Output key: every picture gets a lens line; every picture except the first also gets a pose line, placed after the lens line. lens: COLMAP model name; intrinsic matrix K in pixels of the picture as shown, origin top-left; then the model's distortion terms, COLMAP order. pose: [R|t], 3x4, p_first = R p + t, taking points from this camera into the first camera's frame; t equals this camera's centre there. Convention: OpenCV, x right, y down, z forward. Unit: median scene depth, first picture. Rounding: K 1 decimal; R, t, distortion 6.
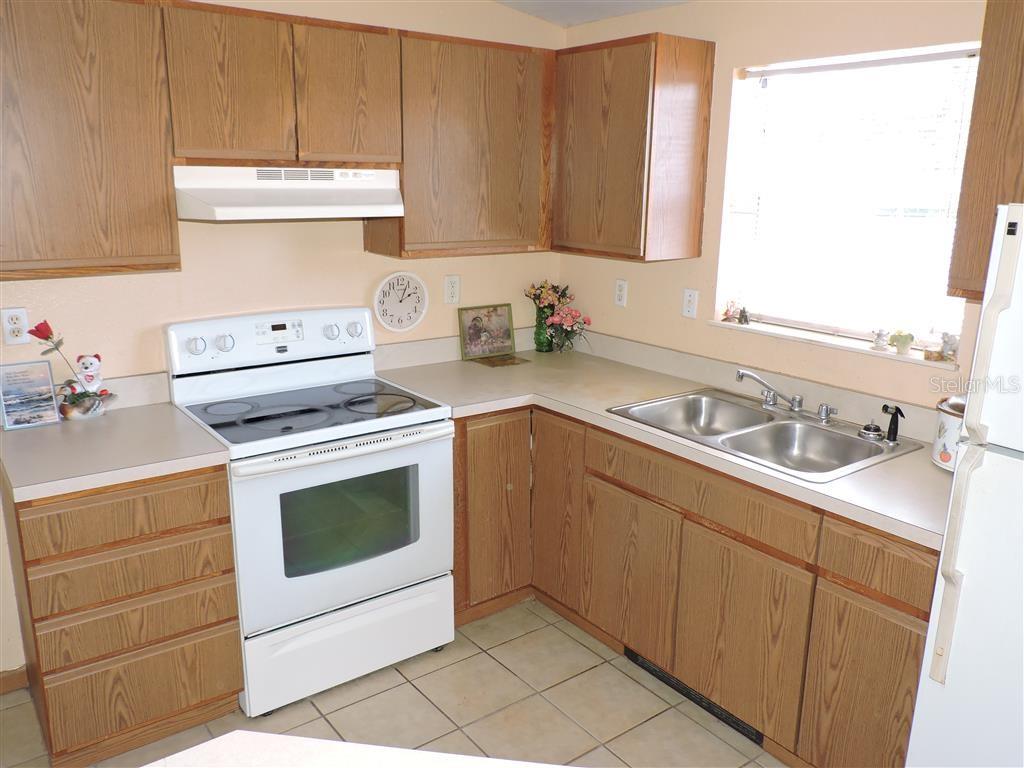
lens RADIAL K [[815.9, 0, 512.0], [0, 815.9, 384.0], [0, 0, 1]] dist [-0.010894, 0.003506]
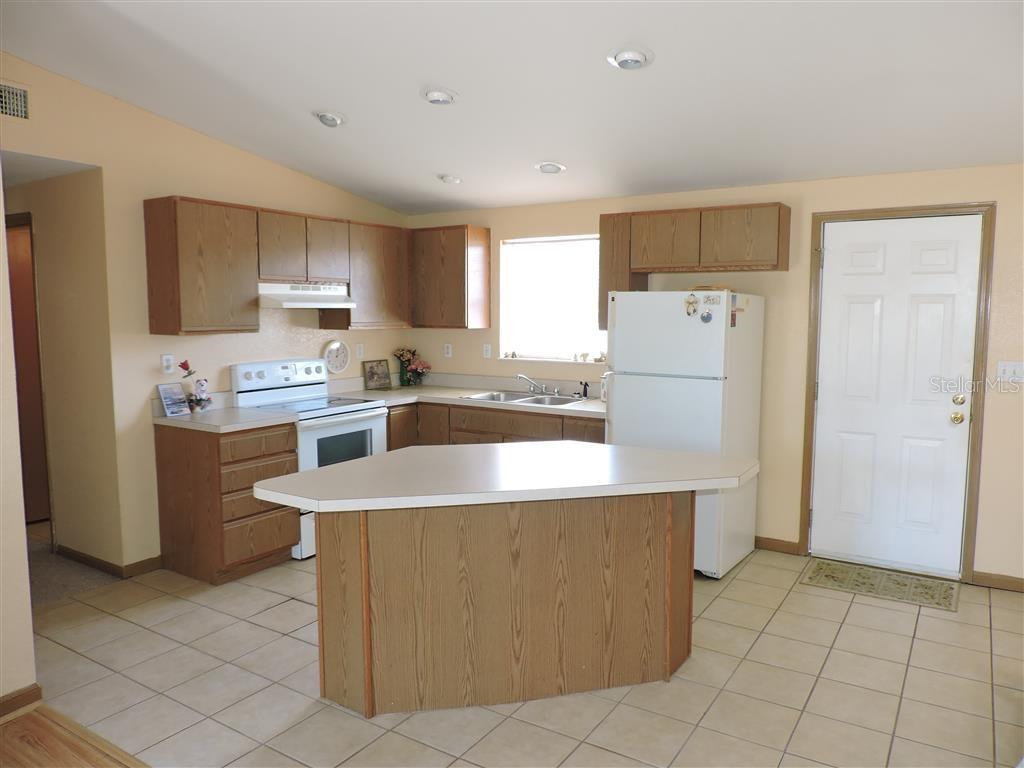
lens RADIAL K [[731.4, 0, 513.1], [0, 731.4, 383.7], [0, 0, 1]] dist [-0.021756, -0.000534]
pose [[0.936687, -0.047969, 0.346866, -0.426201], [0.097582, 0.987090, -0.127005, 0.262076], [-0.336295, 0.152812, 0.929276, -0.832859]]
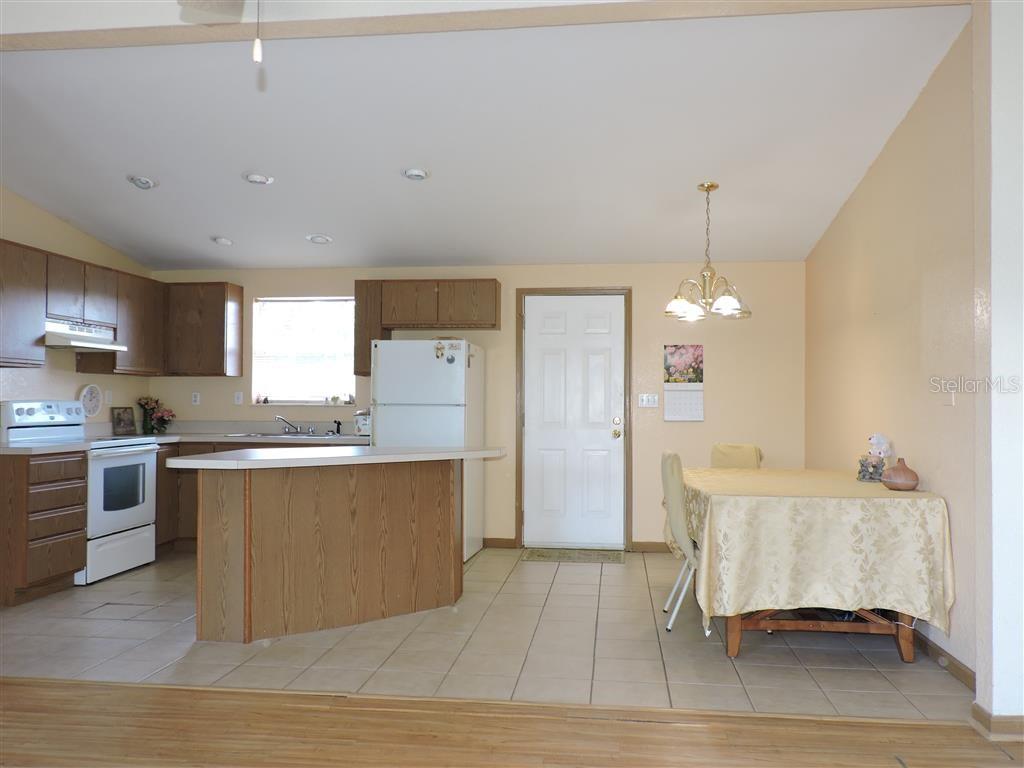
lens RADIAL K [[828.2, 0, 512.6], [0, 828.2, 388.1], [0, 0, 1]] dist [-0.003975, 0.004132]
pose [[0.694432, 0.002140, 0.719555, -1.049339], [0.181896, 0.966995, -0.178420, 0.489329], [-0.696188, 0.254785, 0.671124, -1.216849]]
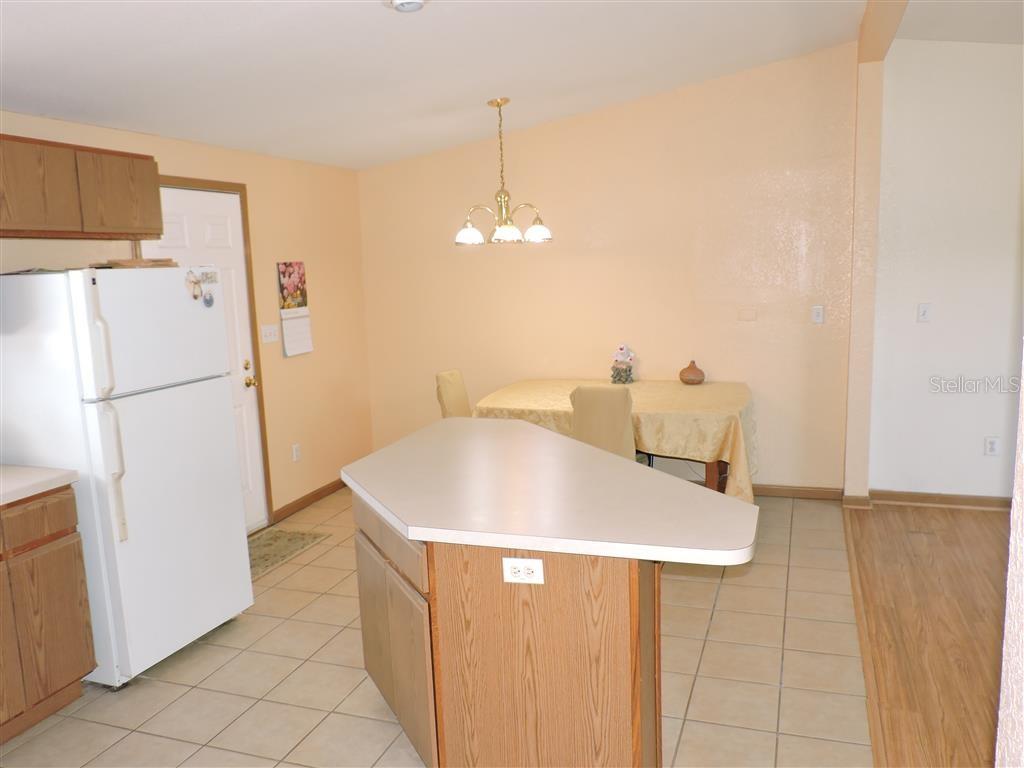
lens RADIAL K [[828.2, 0, 512.6], [0, 828.2, 388.1], [0, 0, 1]] dist [-0.003975, 0.004132]
pose [[-0.554452, -0.128260, 0.822273, -0.917621], [0.227332, 0.927132, 0.297904, -0.186058], [-0.800564, 0.352103, -0.484892, 0.735598]]
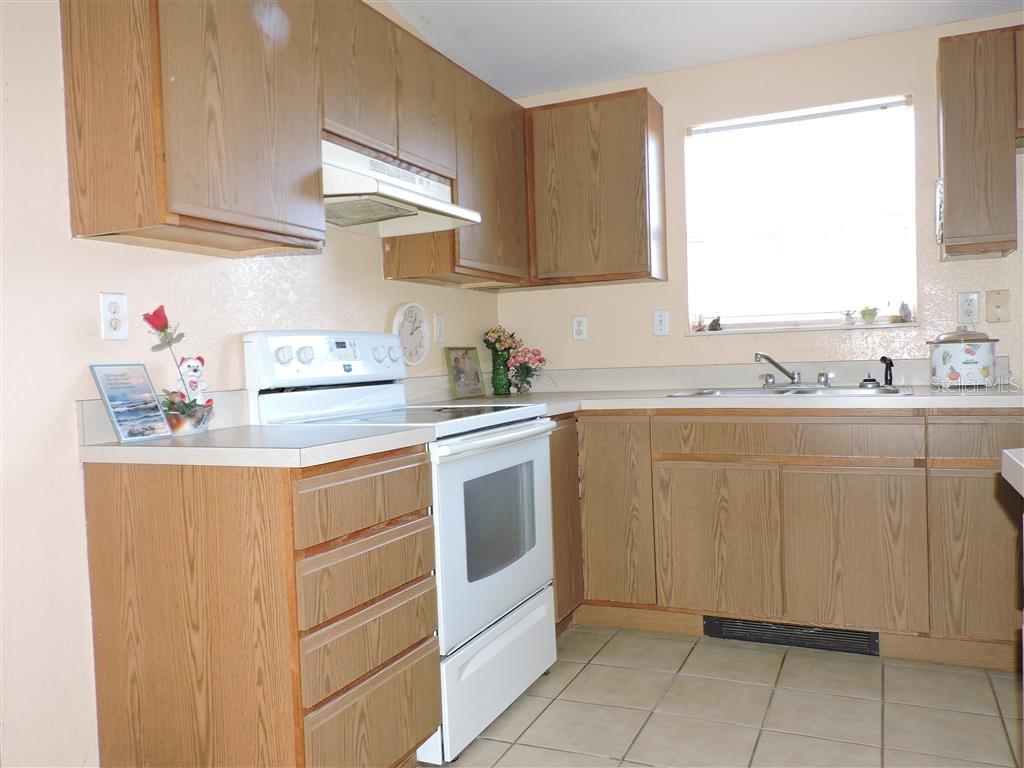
lens RADIAL K [[815.9, 0, 512.0], [0, 815.9, 384.0], [0, 0, 1]] dist [-0.010894, 0.003506]
pose [[0.877888, -0.059888, 0.475106, -0.624155], [0.163137, 0.970203, -0.179145, 0.188739], [-0.450220, 0.234777, 0.861500, 0.154397]]
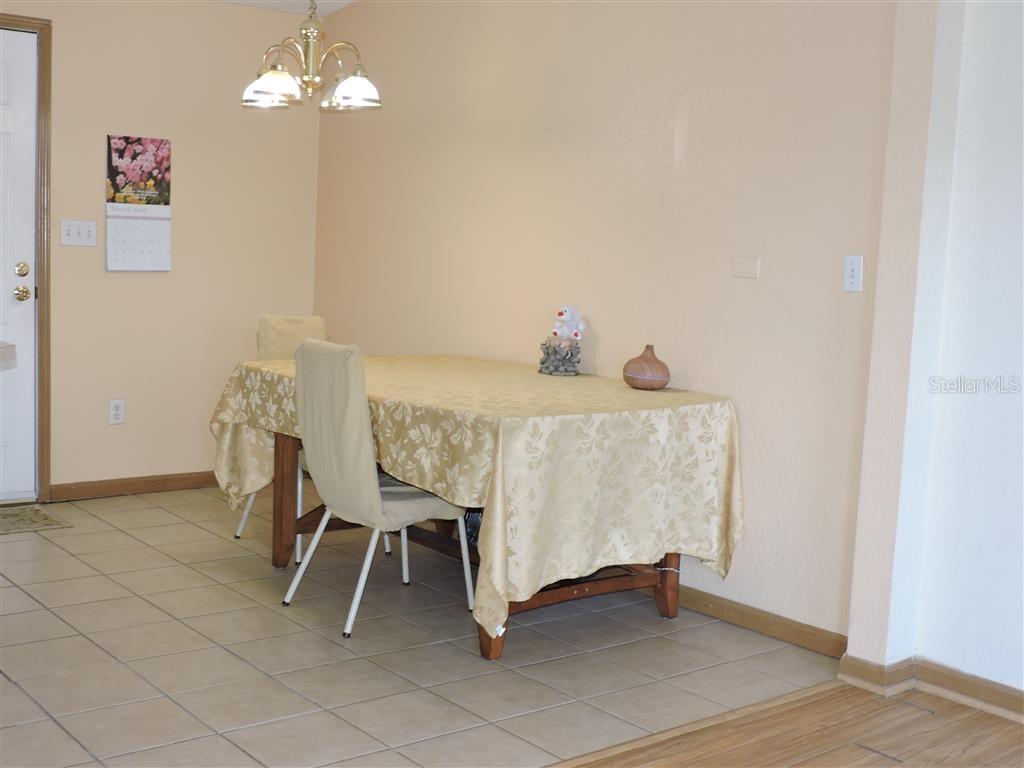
lens RADIAL K [[1294.6, 0, 512.0], [0, 1294.6, 384.0], [0, 0, 1]] dist [-0.025325, -0.053221]
pose [[-0.030710, -0.131384, 0.990856, -1.166045], [0.202218, 0.970007, 0.134887, 0.252719], [-0.978859, 0.204511, -0.003220, -0.463208]]
